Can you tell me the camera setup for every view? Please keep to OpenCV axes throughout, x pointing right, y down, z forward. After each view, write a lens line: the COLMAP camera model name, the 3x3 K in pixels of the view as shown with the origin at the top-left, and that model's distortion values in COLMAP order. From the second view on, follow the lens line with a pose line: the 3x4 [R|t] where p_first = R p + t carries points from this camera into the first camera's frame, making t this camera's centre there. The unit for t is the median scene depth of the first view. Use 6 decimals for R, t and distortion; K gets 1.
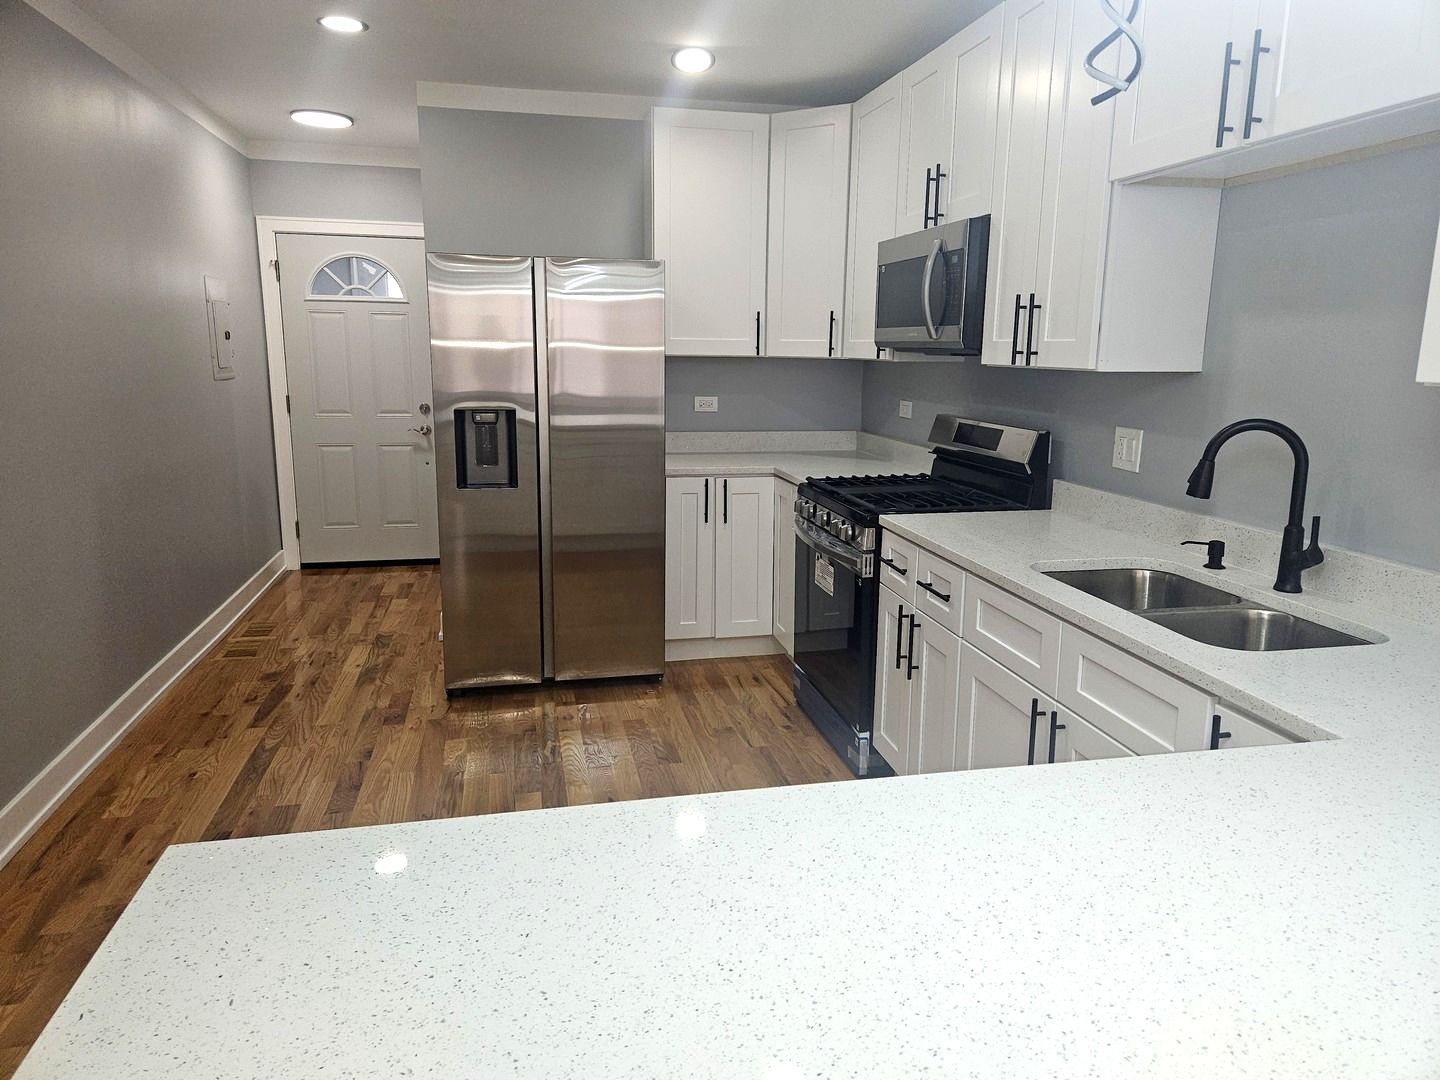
lens RADIAL K [[960.0, 0, 722.0], [0, 960.0, 537.4], [0, 0, 1]] dist [0.001711, -0.026755]
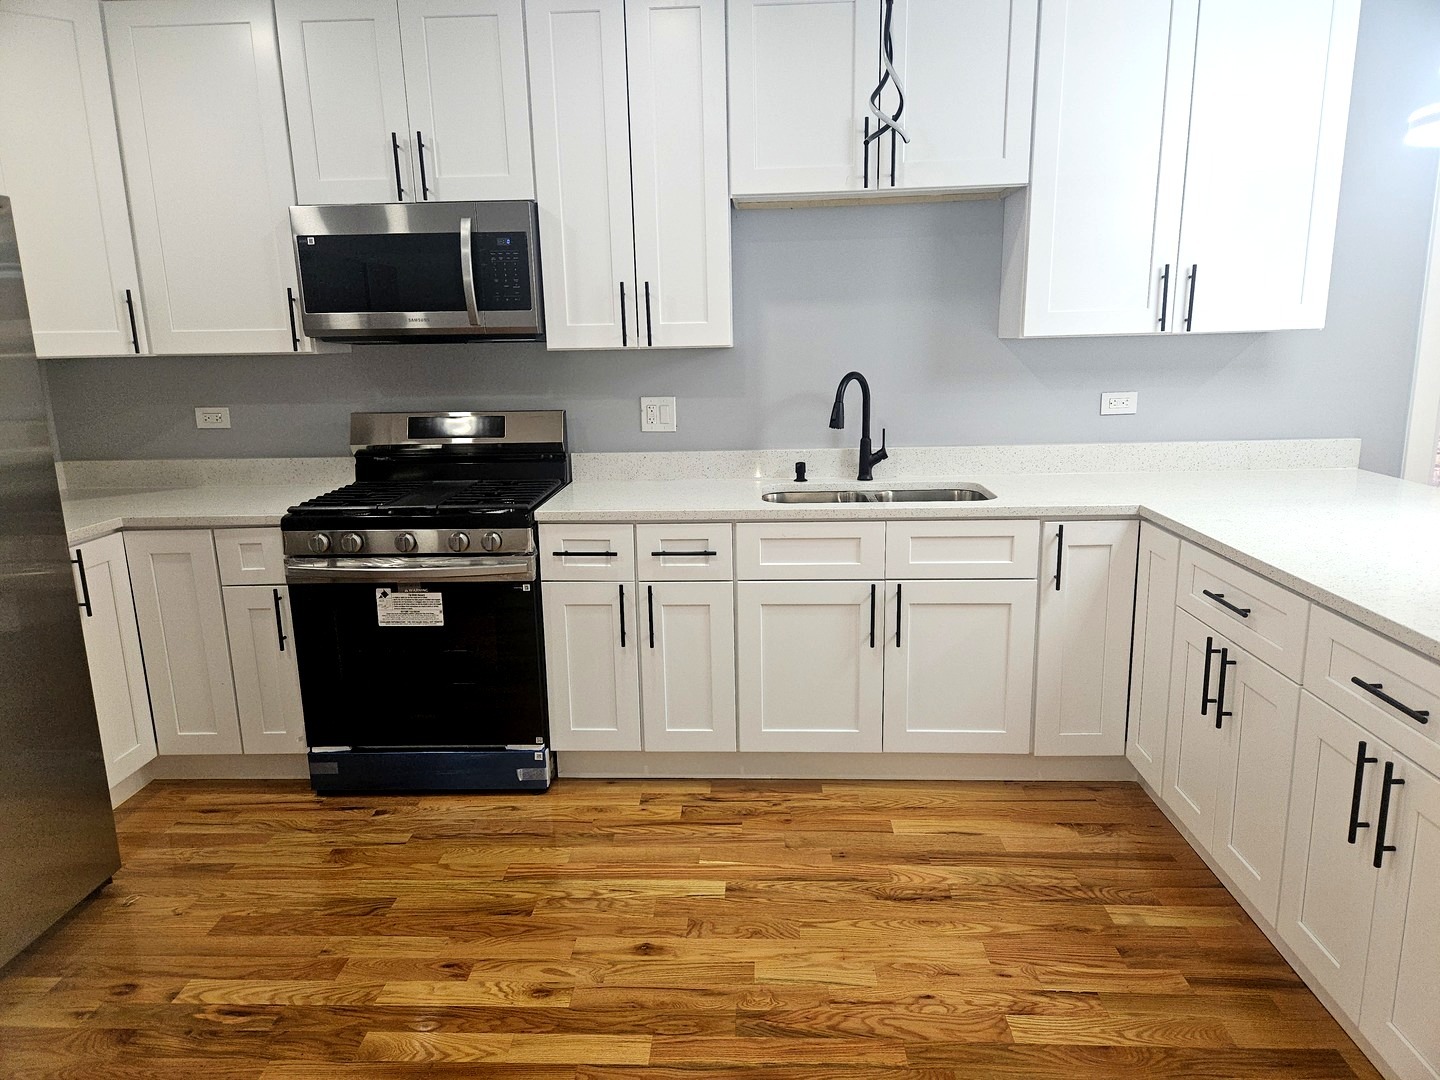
lens RADIAL K [[960.0, 0, 726.6], [0, 960.0, 541.7], [0, 0, 1]] dist [0.001711, -0.026755]
pose [[0.233351, -0.210608, 0.949311, -0.567931], [0.208779, 0.964347, 0.162624, -0.088916], [-0.949715, 0.160247, 0.269001, 0.471494]]
